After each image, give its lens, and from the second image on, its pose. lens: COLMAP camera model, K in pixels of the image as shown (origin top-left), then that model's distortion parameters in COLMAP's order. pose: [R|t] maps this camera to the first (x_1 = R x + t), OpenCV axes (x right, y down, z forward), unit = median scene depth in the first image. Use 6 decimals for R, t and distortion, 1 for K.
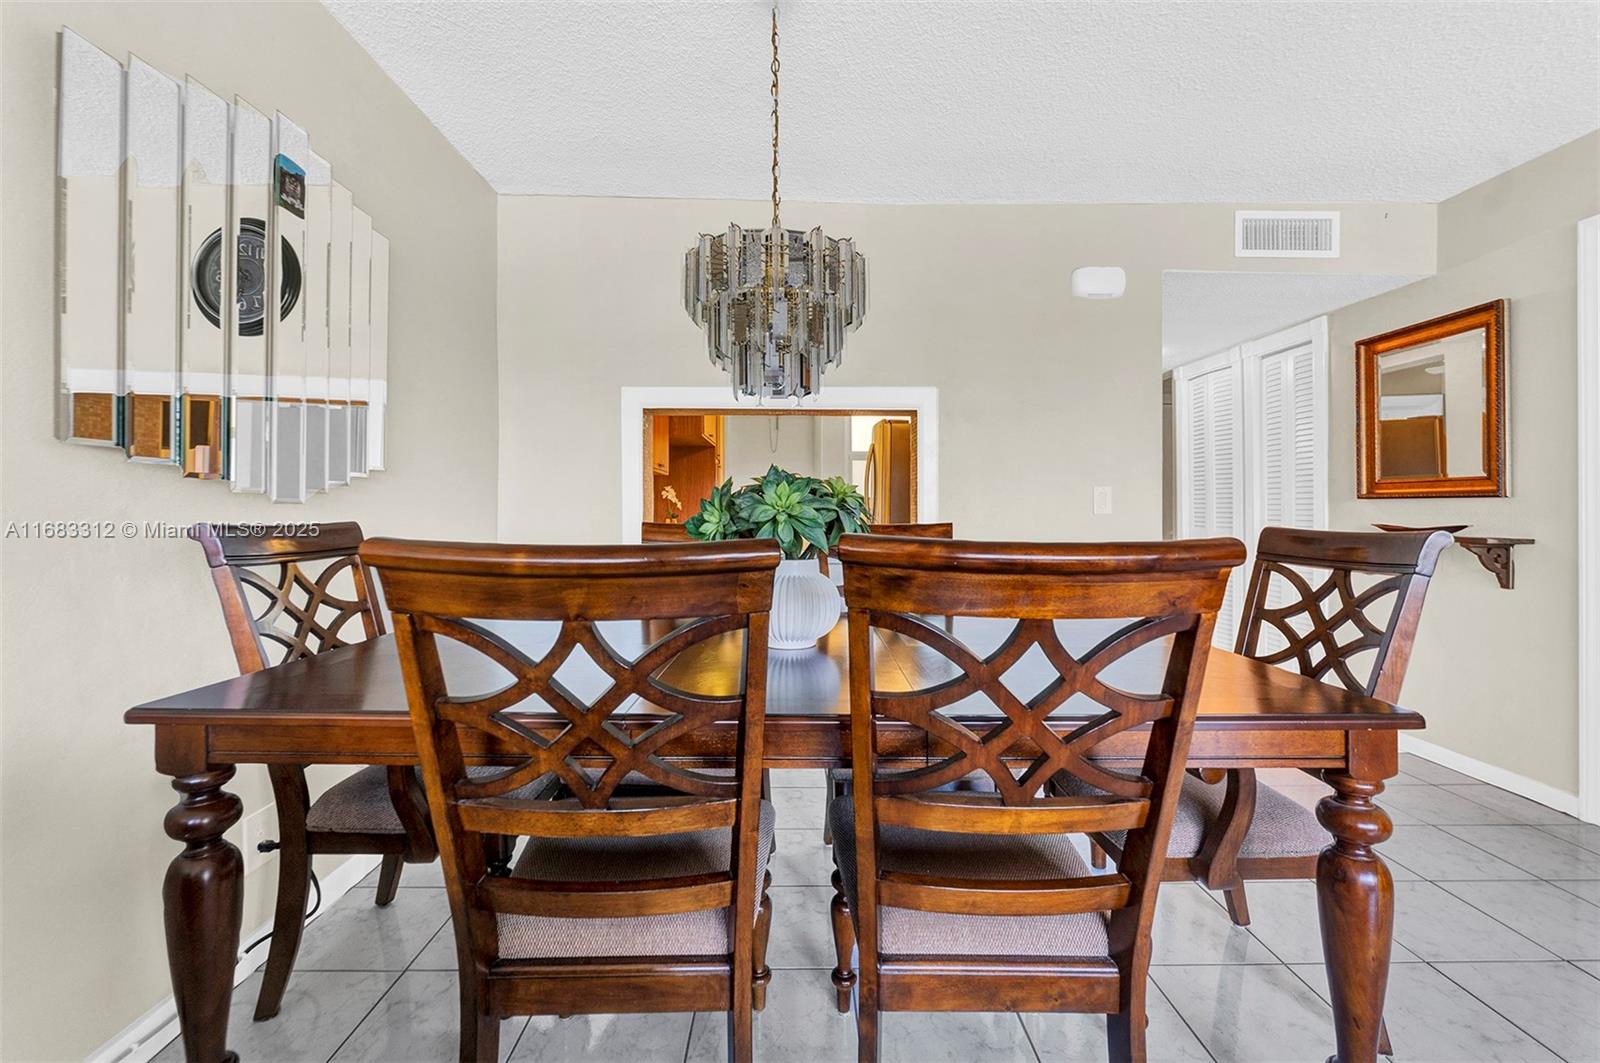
lens RADIAL K [[662.2, 0, 805.1], [0, 662.2, 509.4], [0, 0, 1]] dist [-0.013550, 0.000078]
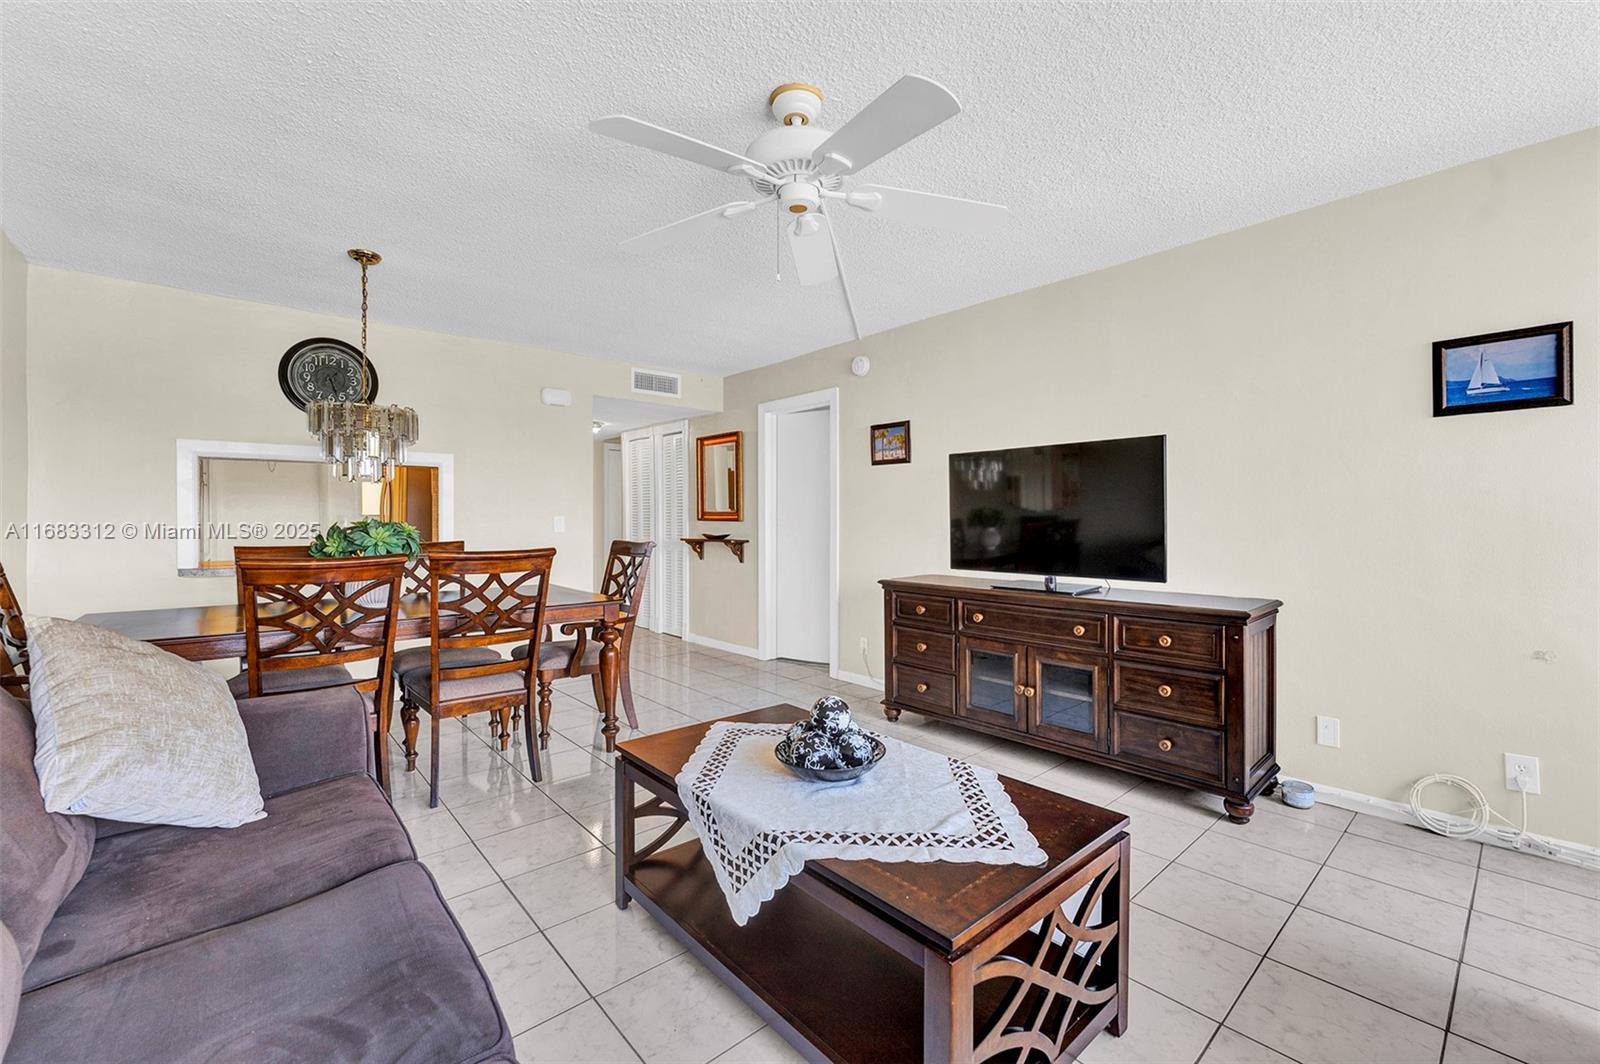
lens RADIAL K [[659.0, 0, 804.7], [0, 659.0, 501.0], [0, 0, 1]] dist [0.001456, 0.000200]
pose [[0.761305, 0.008539, 0.648338, -0.321868], [0.005794, 0.999784, -0.019972, -0.065170], [-0.648368, 0.018962, 0.761091, -1.325149]]
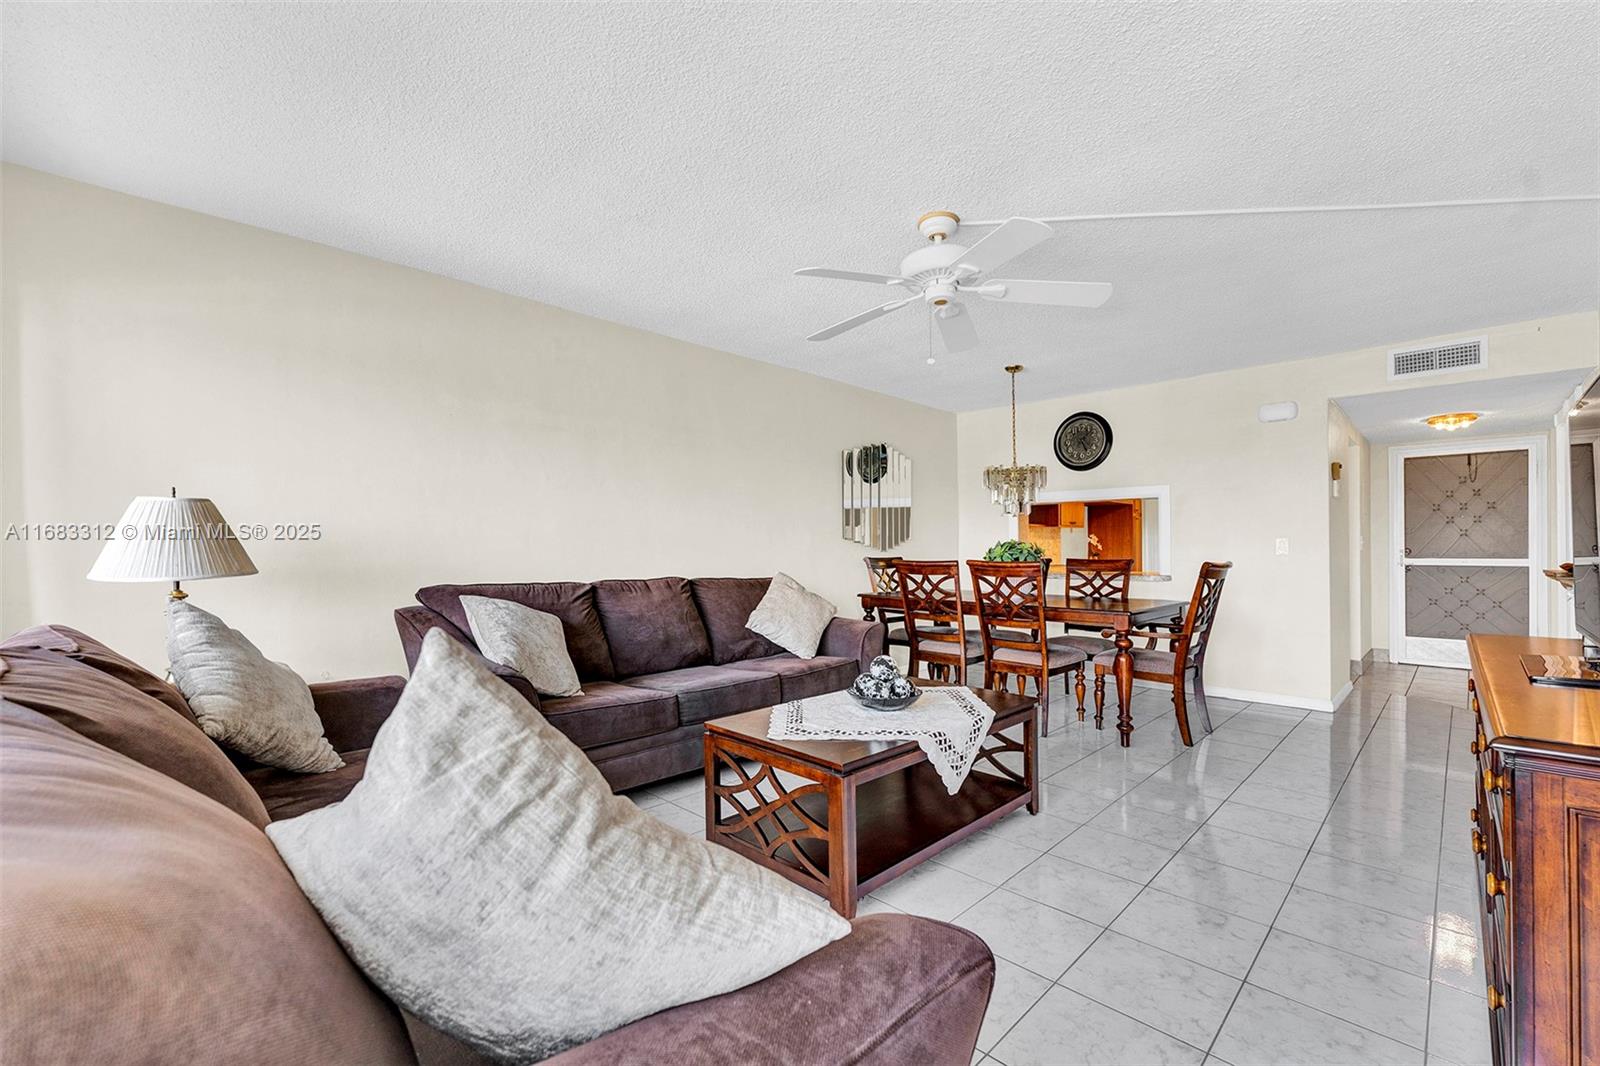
lens RADIAL K [[667.6, 0, 803.1], [0, 667.6, 551.5], [0, 0, 1]] dist [-0.000477, 0.000032]
pose [[0.701634, 0.000603, -0.712537, 1.455988], [0.005799, 0.999962, 0.006557, -0.035438], [0.712514, -0.008732, 0.701604, -1.815925]]
